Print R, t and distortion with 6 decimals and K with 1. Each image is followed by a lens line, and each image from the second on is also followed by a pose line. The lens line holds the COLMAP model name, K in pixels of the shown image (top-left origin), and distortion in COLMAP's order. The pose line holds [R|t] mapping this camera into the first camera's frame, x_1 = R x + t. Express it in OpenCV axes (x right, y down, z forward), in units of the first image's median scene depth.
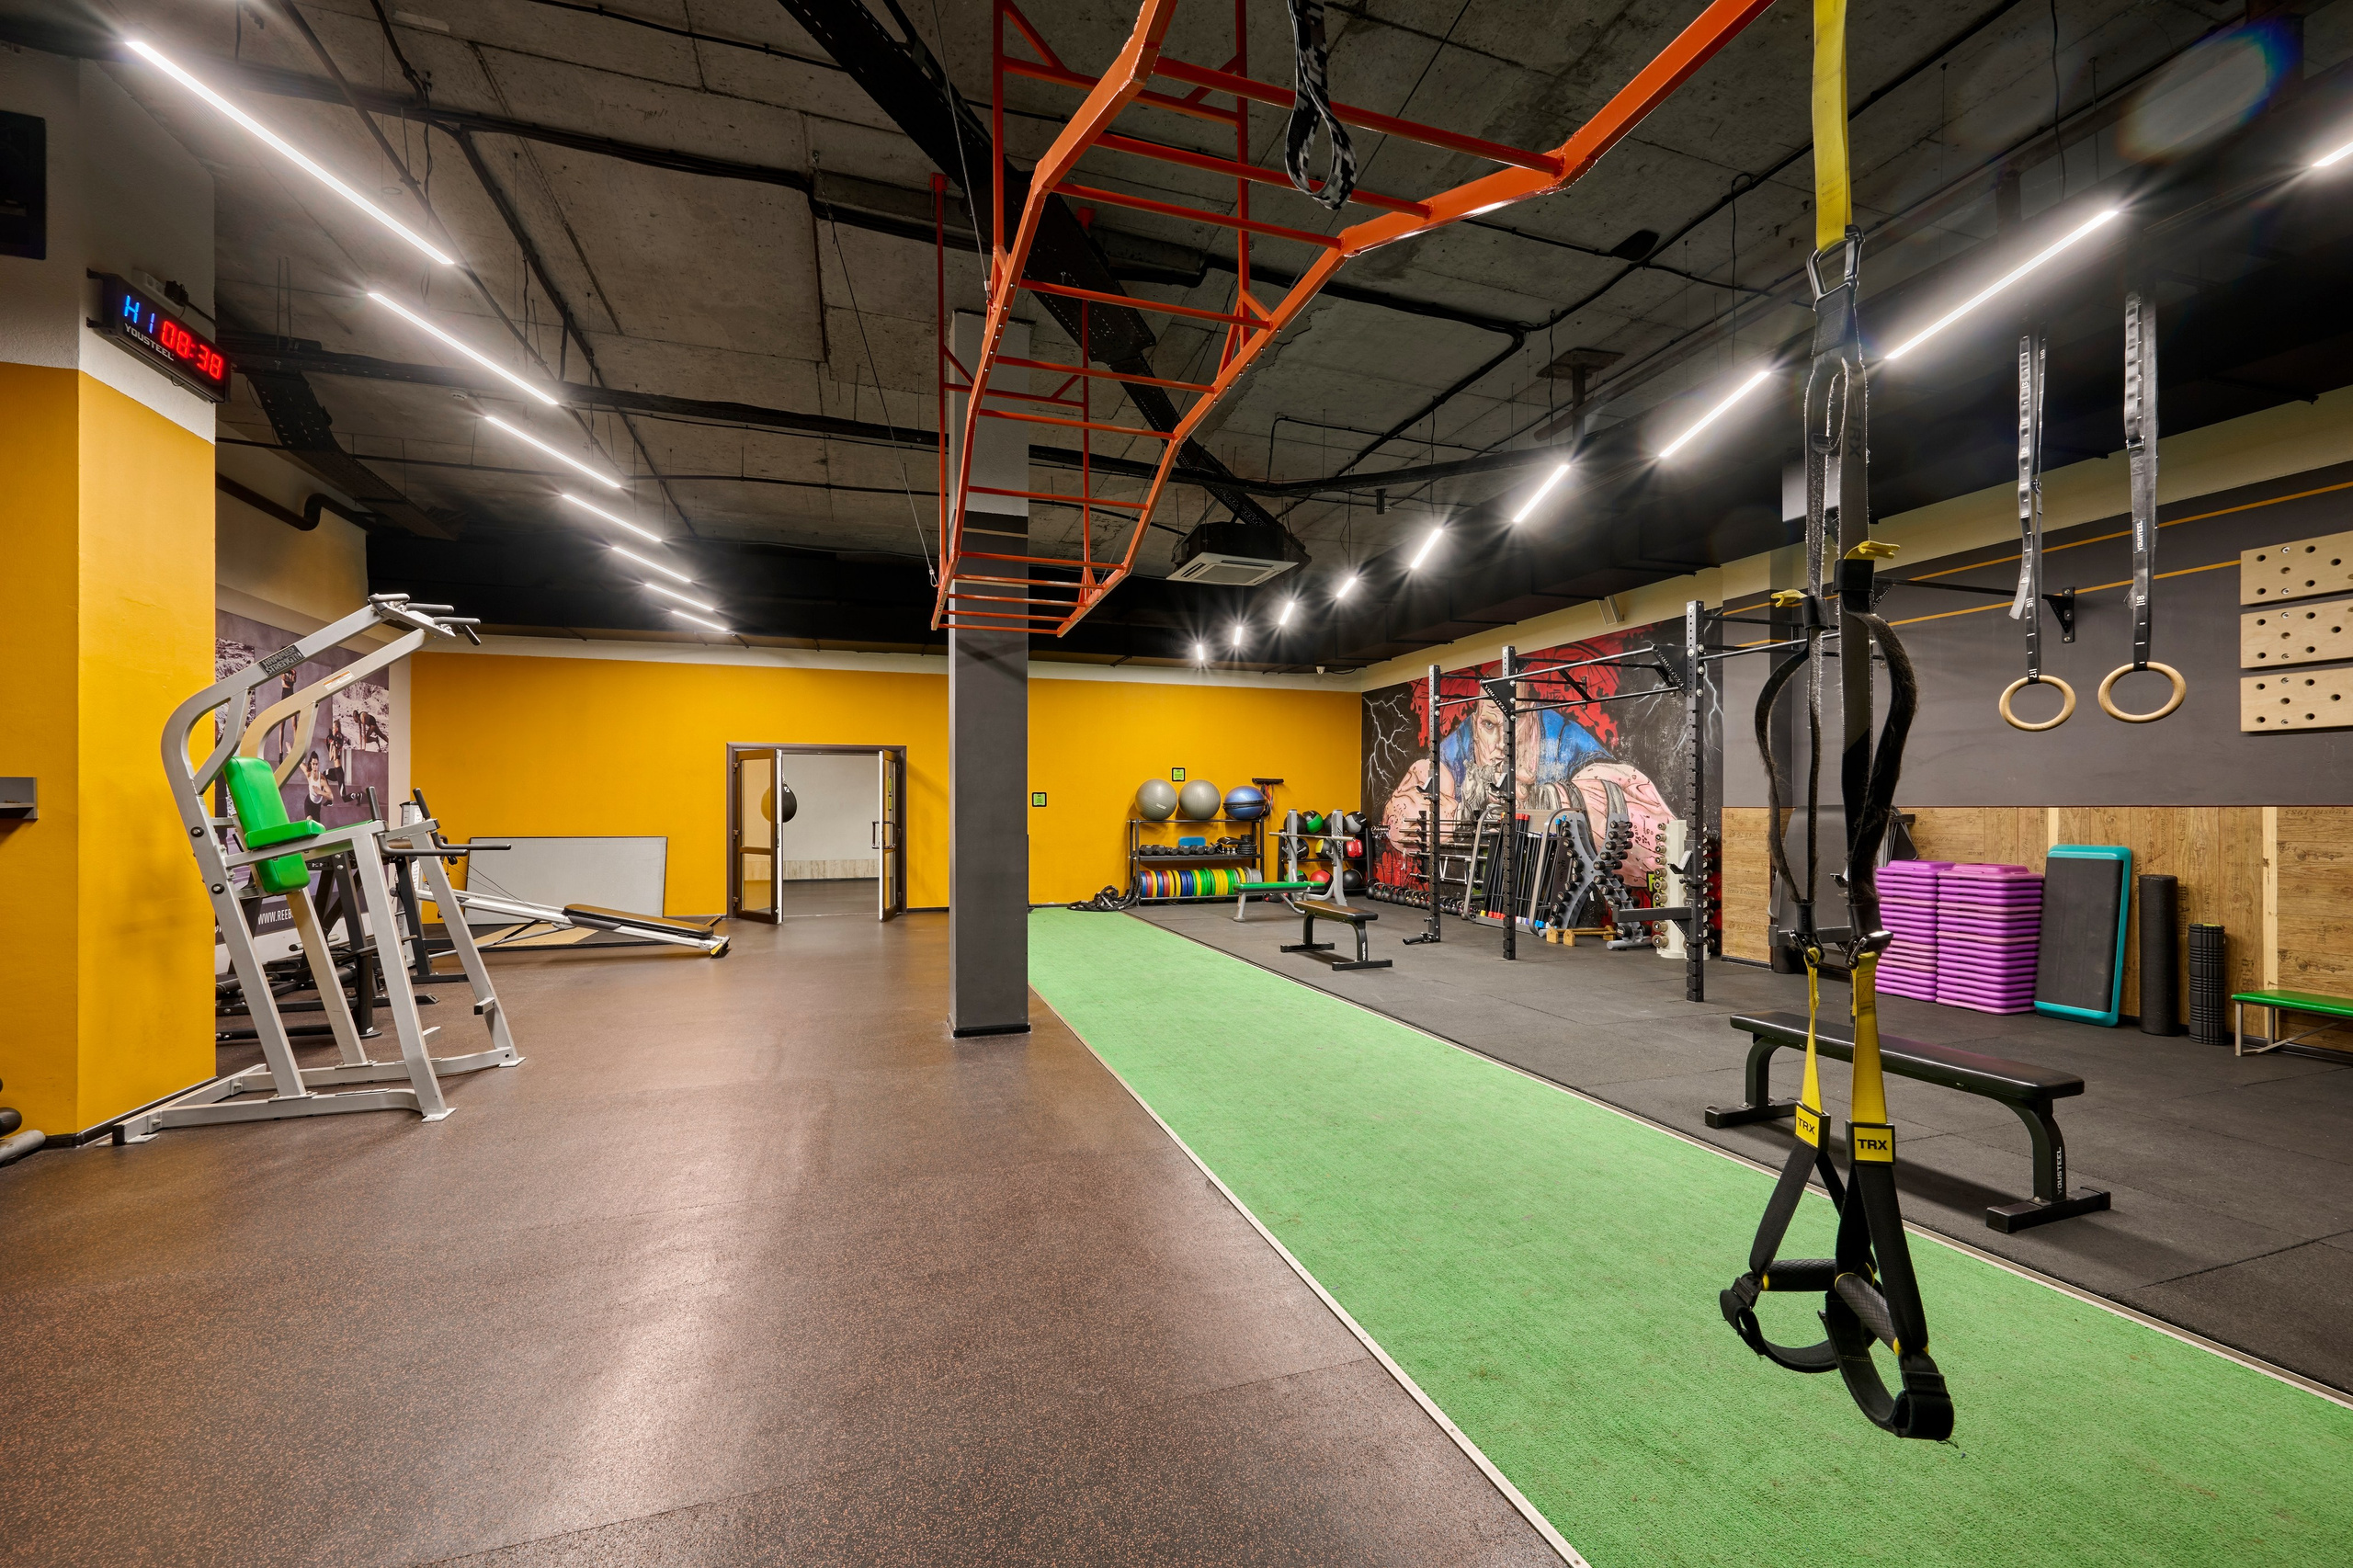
lens RADIAL K [[932.4, 0, 1178.1], [0, 932.4, 800.4], [0, 0, 1]] dist [0.001288, 0.000044]
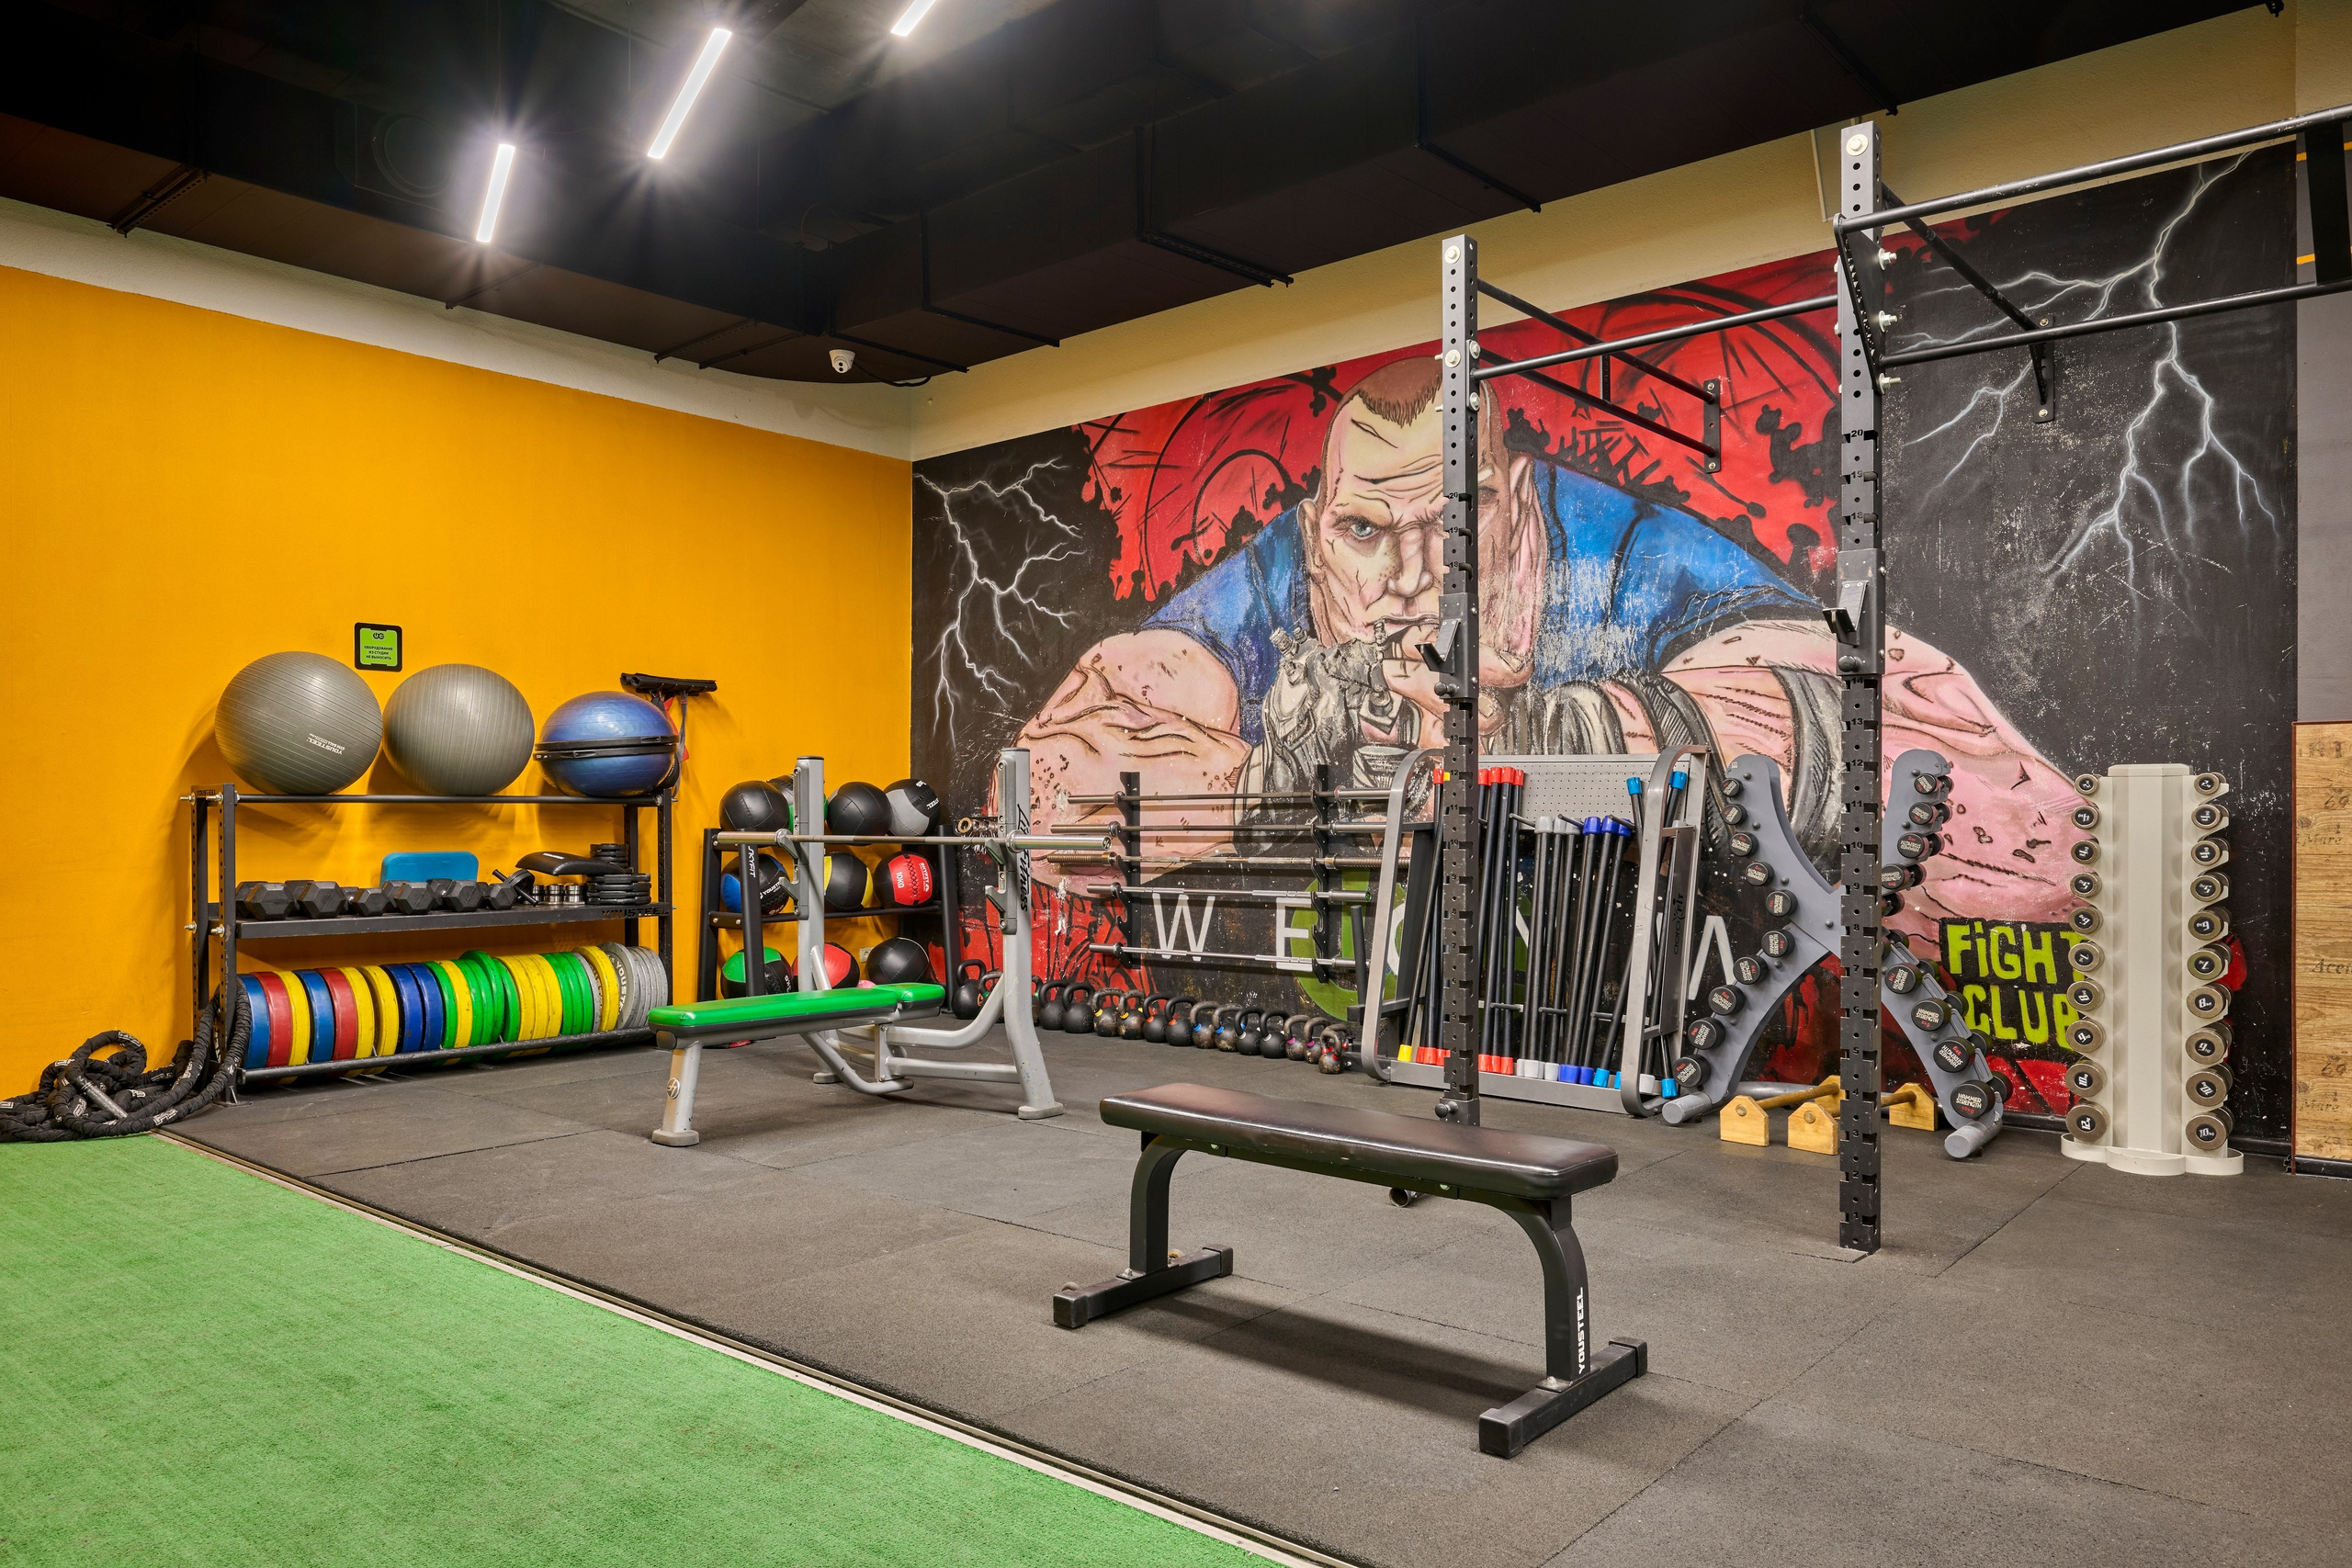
lens RADIAL K [[1593.5, 0, 1180.2], [0, 1593.5, 824.6], [0, 0, 1]] dist [-0.007769, -0.001050]
pose [[0.859860, -0.002112, 0.510526, -0.041057], [-0.003650, 0.999940, 0.010285, 0.025211], [-0.510517, -0.010707, 0.859801, 0.447136]]
